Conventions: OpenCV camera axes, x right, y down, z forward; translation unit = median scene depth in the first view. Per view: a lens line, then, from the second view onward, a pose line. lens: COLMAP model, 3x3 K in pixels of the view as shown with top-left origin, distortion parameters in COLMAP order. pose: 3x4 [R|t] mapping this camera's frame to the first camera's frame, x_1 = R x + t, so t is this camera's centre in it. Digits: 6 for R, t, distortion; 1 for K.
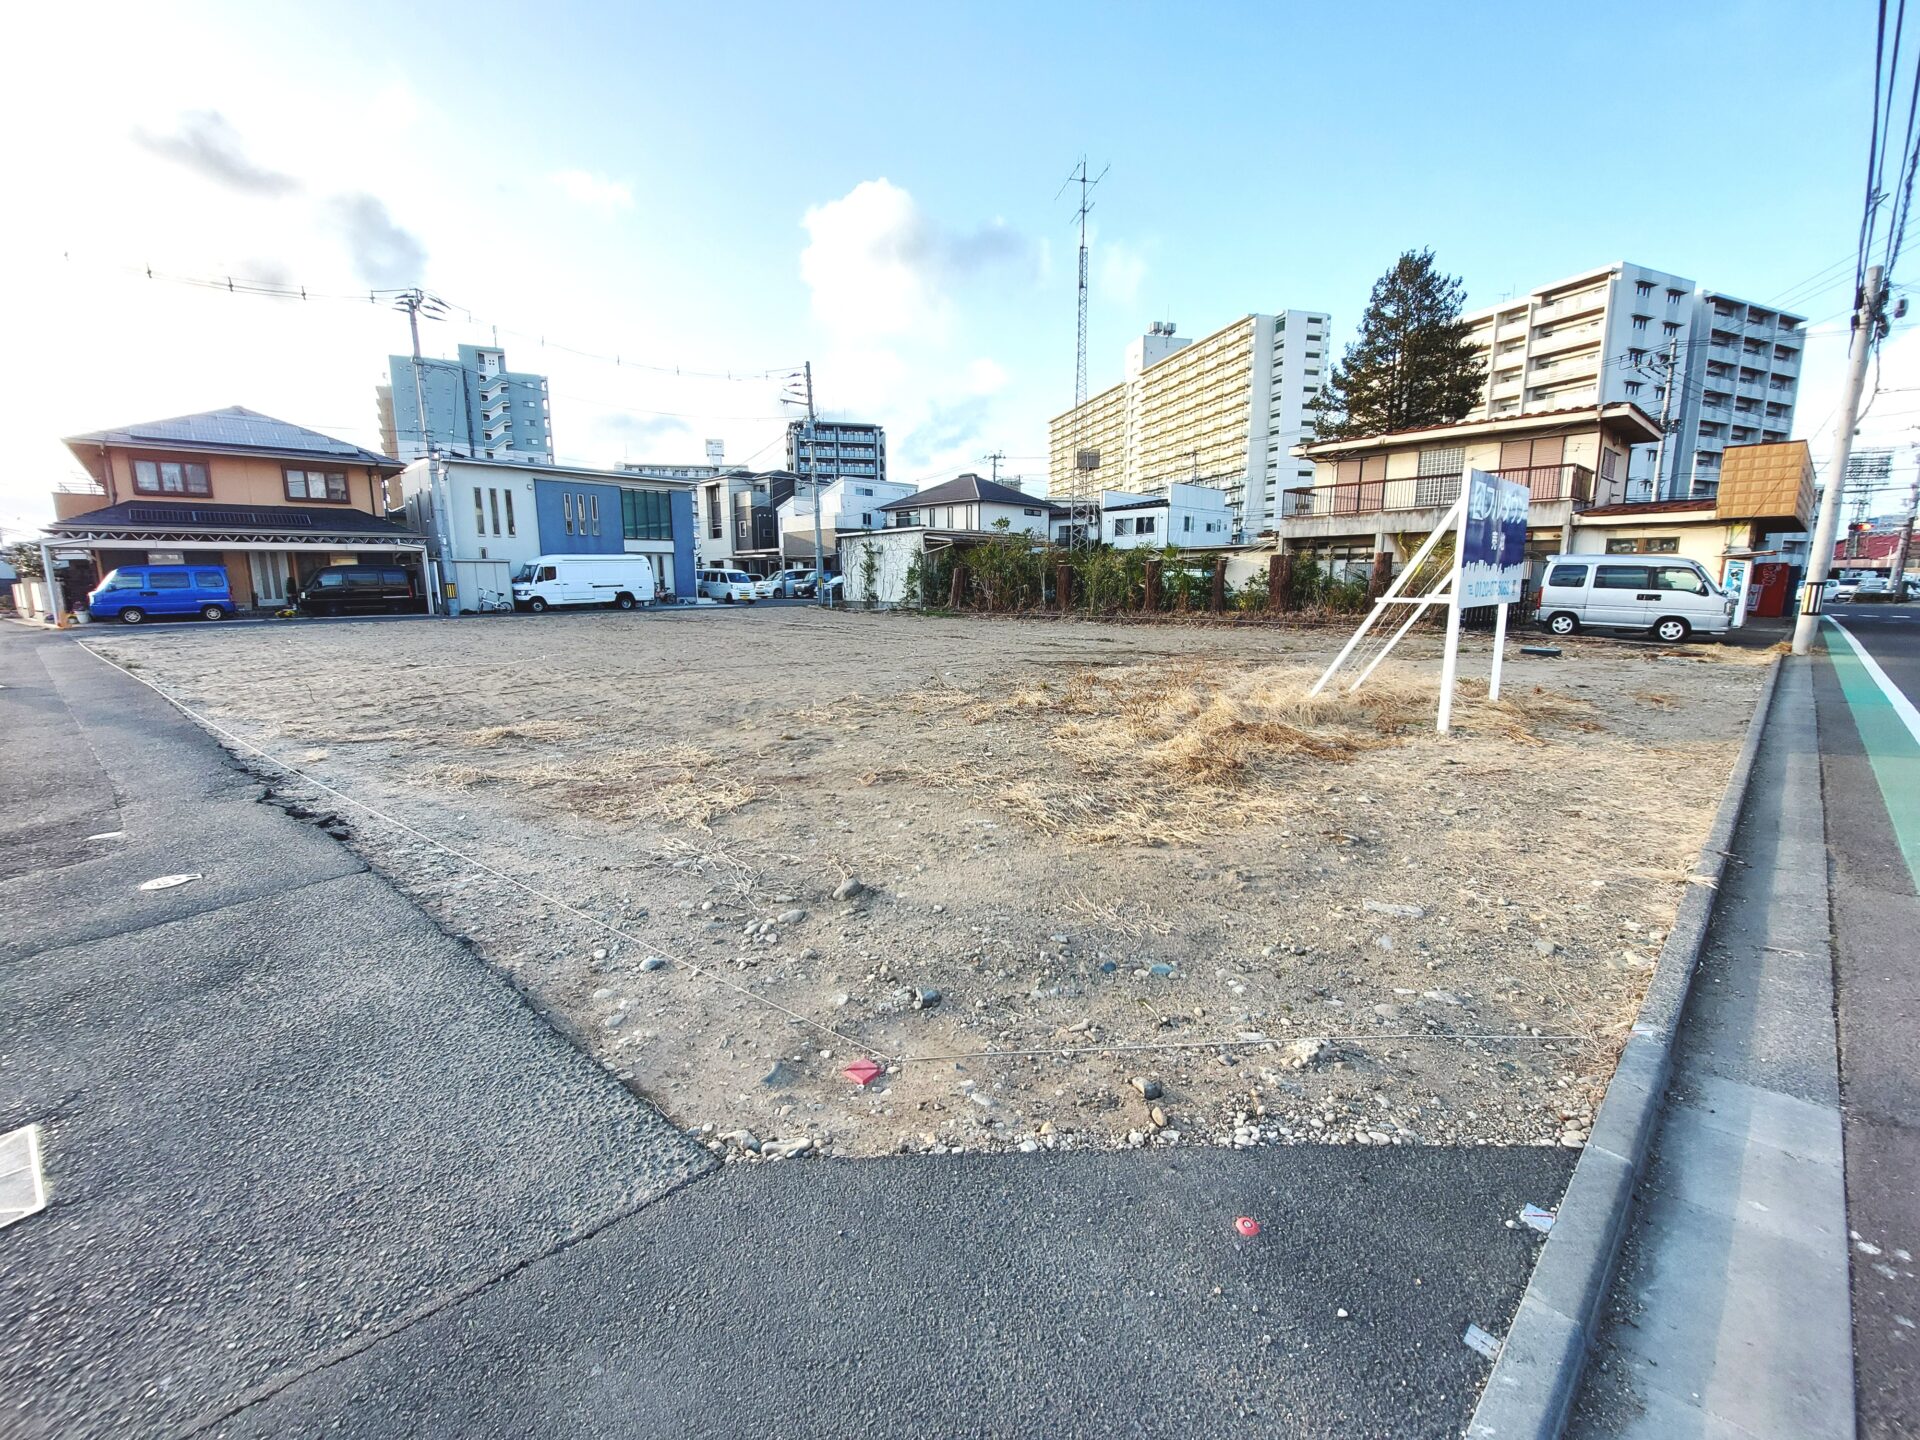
lens RADIAL K [[766.6, 0, 957.7], [0, 766.6, 714.4], [0, 0, 1]] dist [-0.019811, -0.001231]
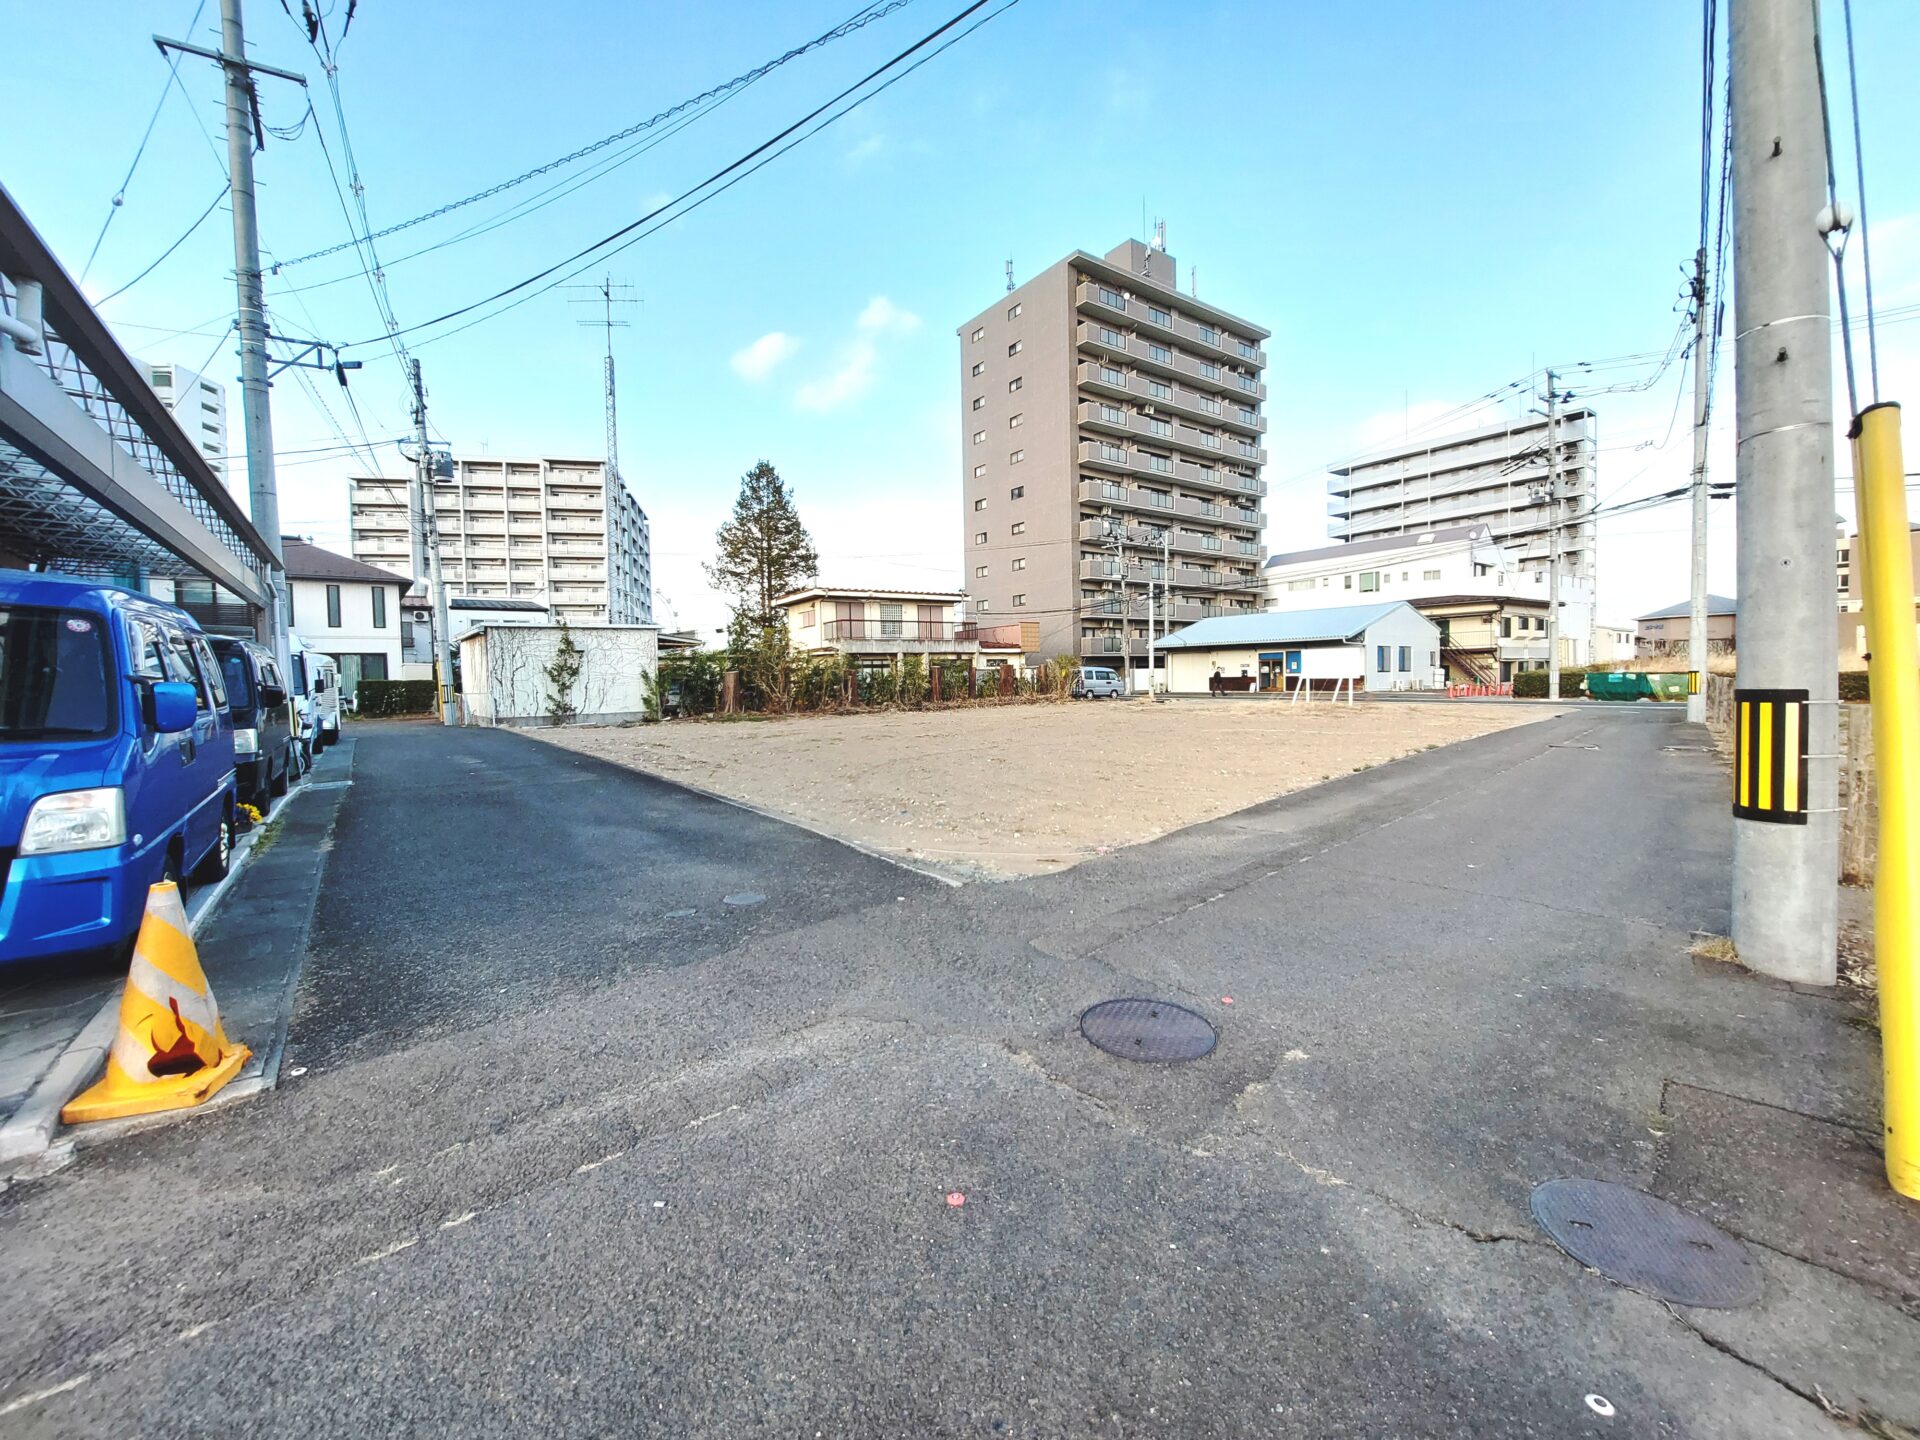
lens RADIAL K [[766.6, 0, 953.1], [0, 766.6, 713.1], [0, 0, 1]] dist [-0.019811, -0.001231]
pose [[0.143414, -0.042339, 0.988757, -0.898542], [0.191656, 0.981359, 0.014223, -0.098060], [-0.970928, 0.187461, 0.148855, 0.581598]]
